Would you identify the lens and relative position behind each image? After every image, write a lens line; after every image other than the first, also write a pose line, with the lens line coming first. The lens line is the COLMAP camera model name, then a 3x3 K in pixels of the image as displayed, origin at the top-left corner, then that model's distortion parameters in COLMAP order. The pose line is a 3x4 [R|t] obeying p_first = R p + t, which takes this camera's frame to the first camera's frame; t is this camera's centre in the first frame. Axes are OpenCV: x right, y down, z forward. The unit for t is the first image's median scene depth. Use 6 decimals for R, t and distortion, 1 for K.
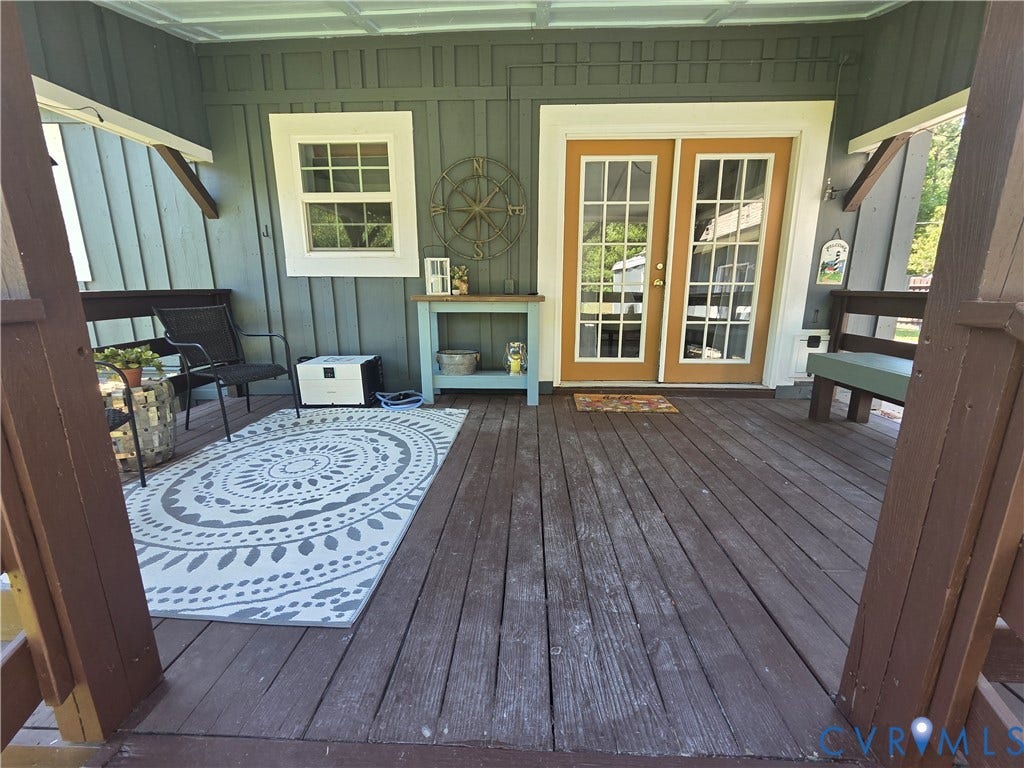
lens RADIAL K [[423.4, 0, 510.9], [0, 423.4, 381.7], [0, 0, 1]] dist [-0.000142, 0.000163]
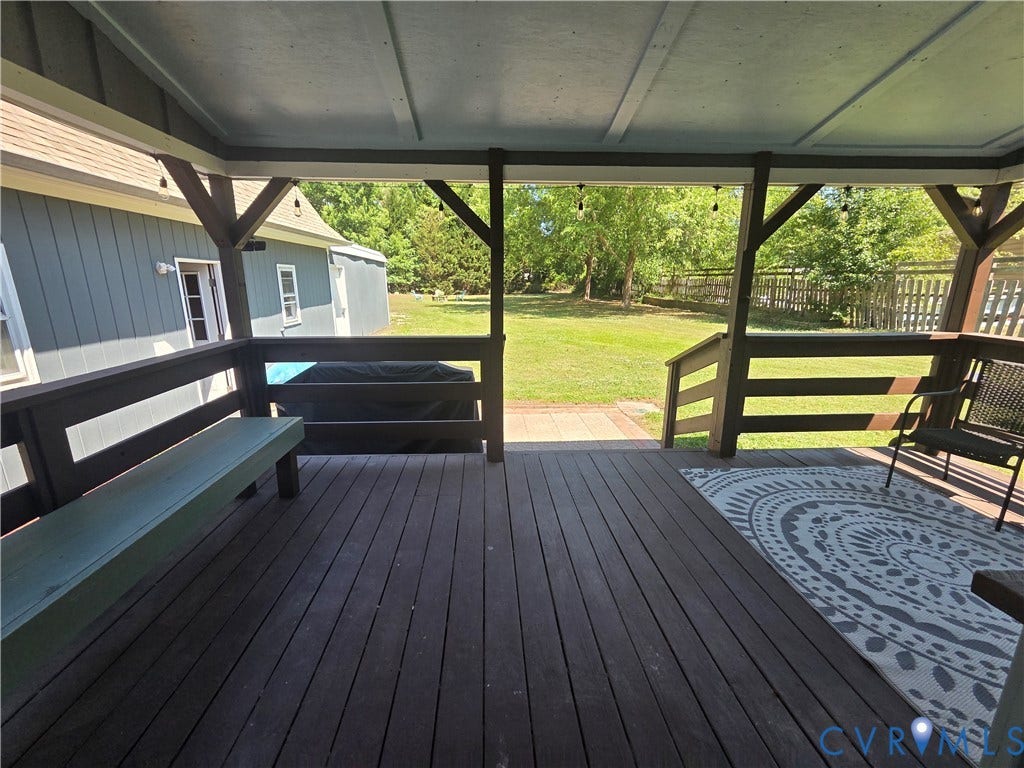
lens RADIAL K [[423.4, 0, 510.9], [0, 423.4, 381.7], [0, 0, 1]] dist [-0.000142, 0.000163]
pose [[-0.994094, 0.027252, -0.105047, 0.522288], [-0.021987, 0.897307, 0.440858, -0.594765], [0.106274, 0.440564, -0.891409, 1.813621]]
